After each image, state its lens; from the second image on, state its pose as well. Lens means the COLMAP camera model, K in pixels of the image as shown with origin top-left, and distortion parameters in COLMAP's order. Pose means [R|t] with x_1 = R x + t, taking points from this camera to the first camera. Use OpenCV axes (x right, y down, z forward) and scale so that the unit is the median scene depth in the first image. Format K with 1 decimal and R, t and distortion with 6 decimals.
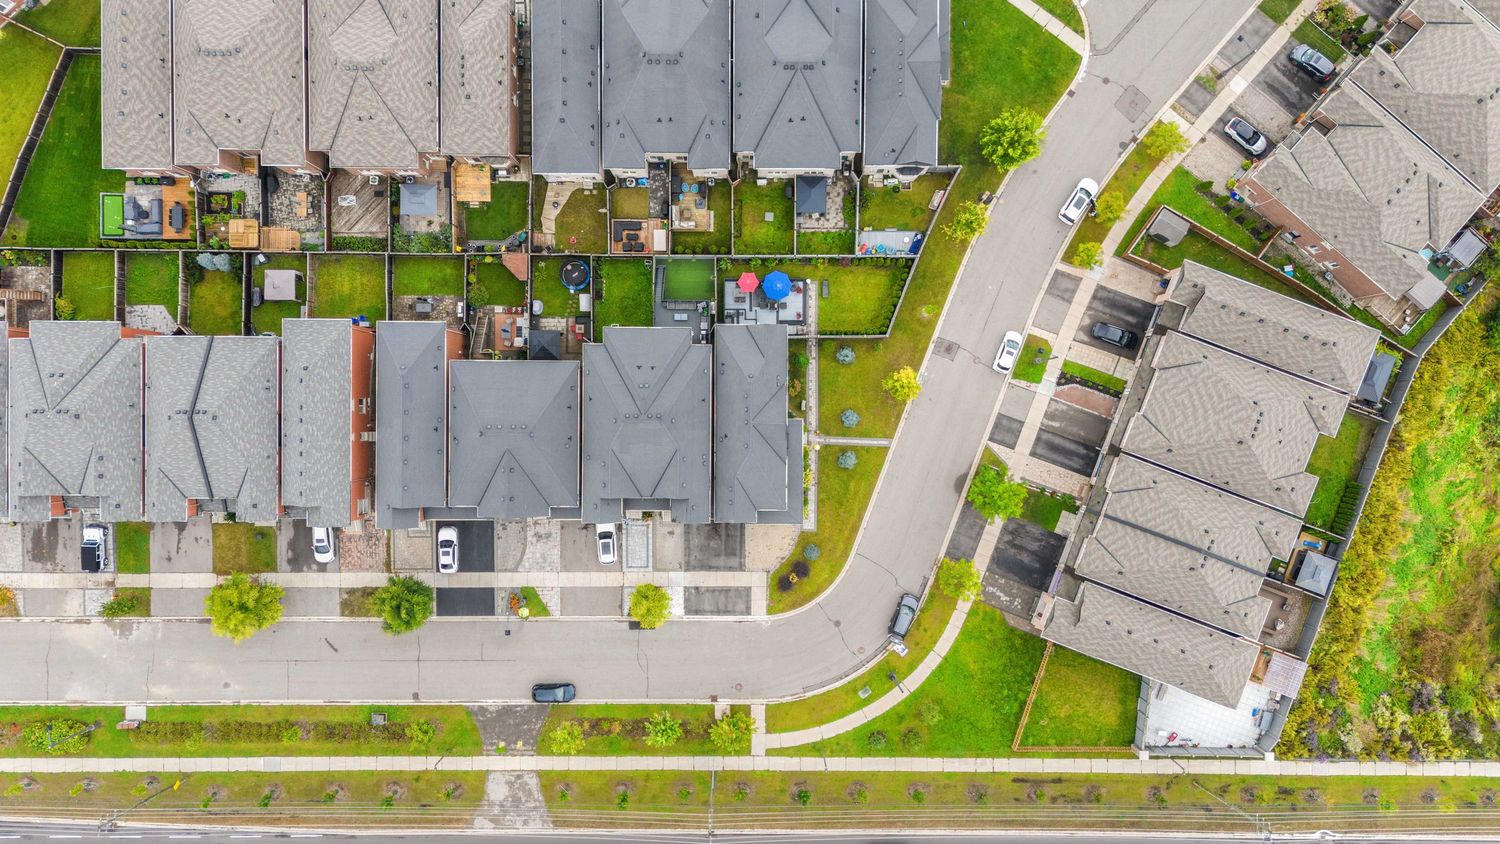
lens RADIAL K [[1099.3, 0, 750.0], [0, 1099.3, 416.1], [0, 0, 1]] dist [0.058717, -0.051930]
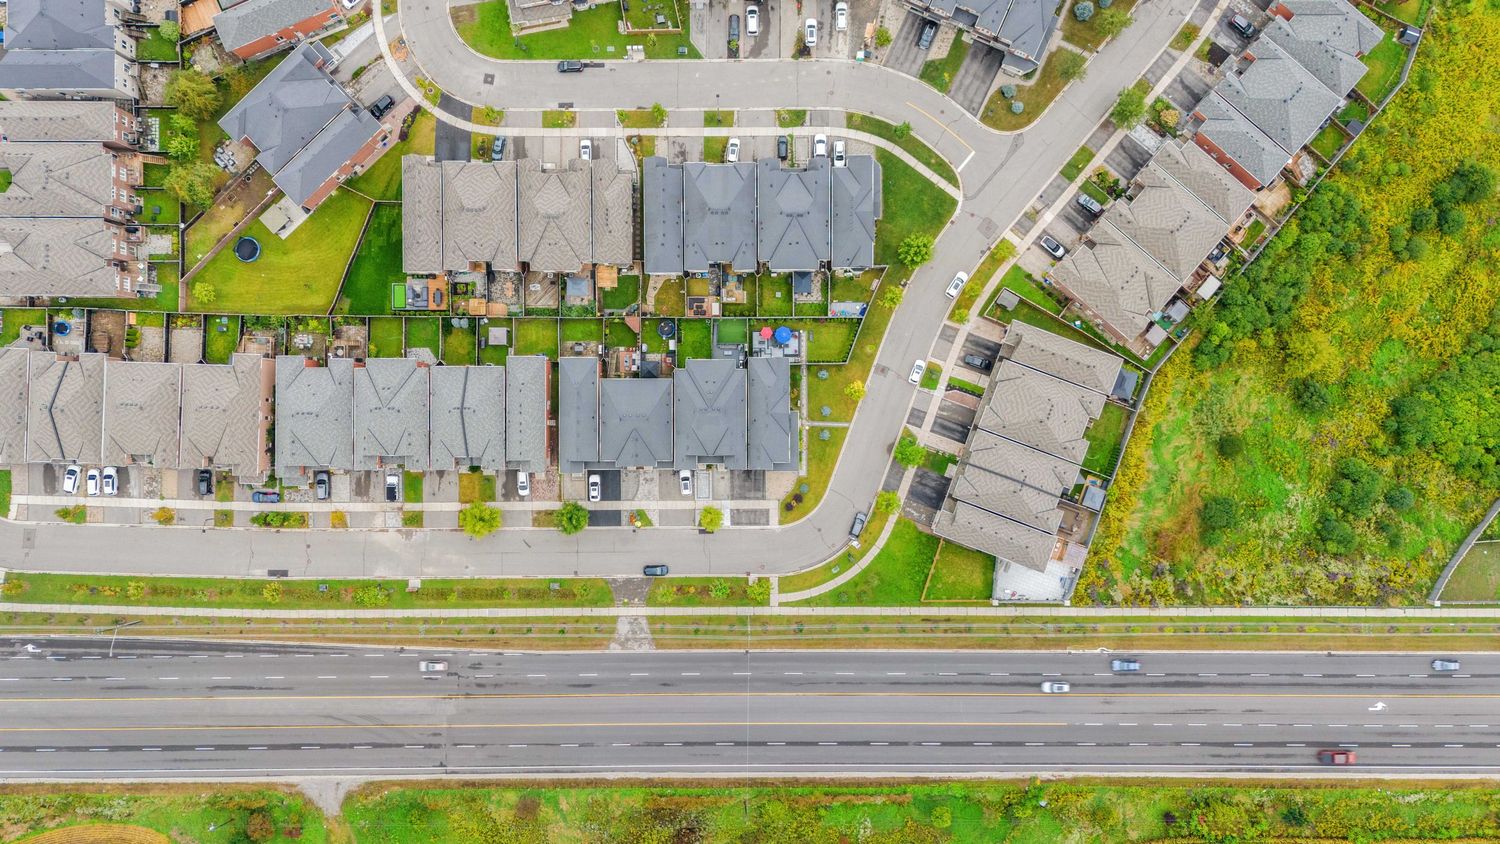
lens RADIAL K [[1099.3, 0, 751.7], [0, 1099.3, 417.5], [0, 0, 1]] dist [0.058717, -0.051930]
pose [[0.999980, -0.006293, -0.000931, -0.024076], [0.006280, 0.999889, -0.013541, 0.035218], [0.001016, 0.013535, 0.999908, -0.725233]]
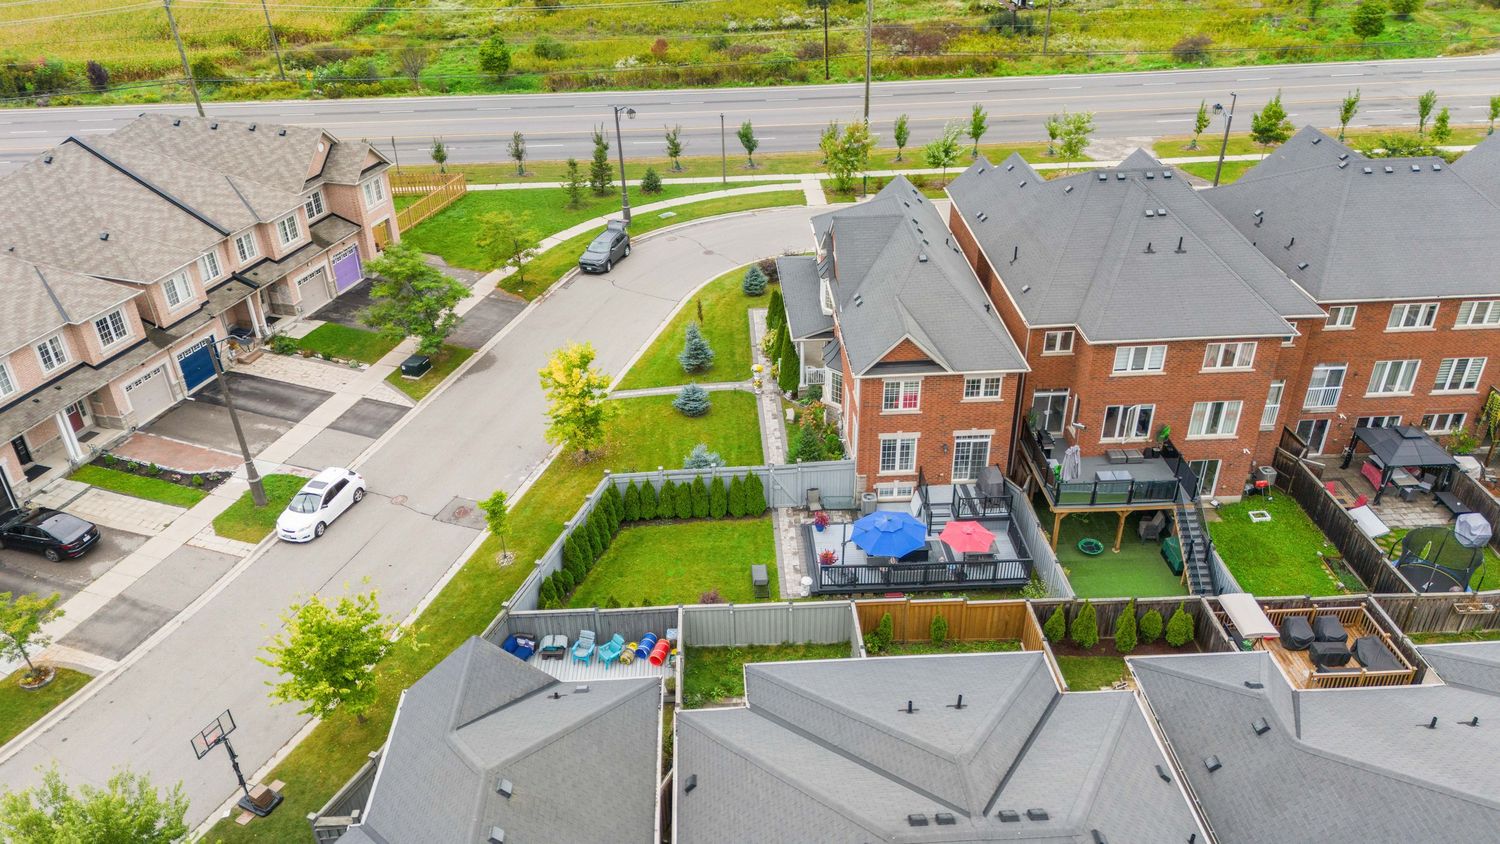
lens RADIAL K [[1099.3, 0, 746.4], [0, 1099.3, 415.5], [0, 0, 1]] dist [0.058717, -0.051930]
pose [[-0.998475, 0.039834, -0.038231, 0.085703], [-0.053213, -0.509682, 0.858716, -0.414405], [0.014720, 0.859440, 0.511024, 0.754860]]
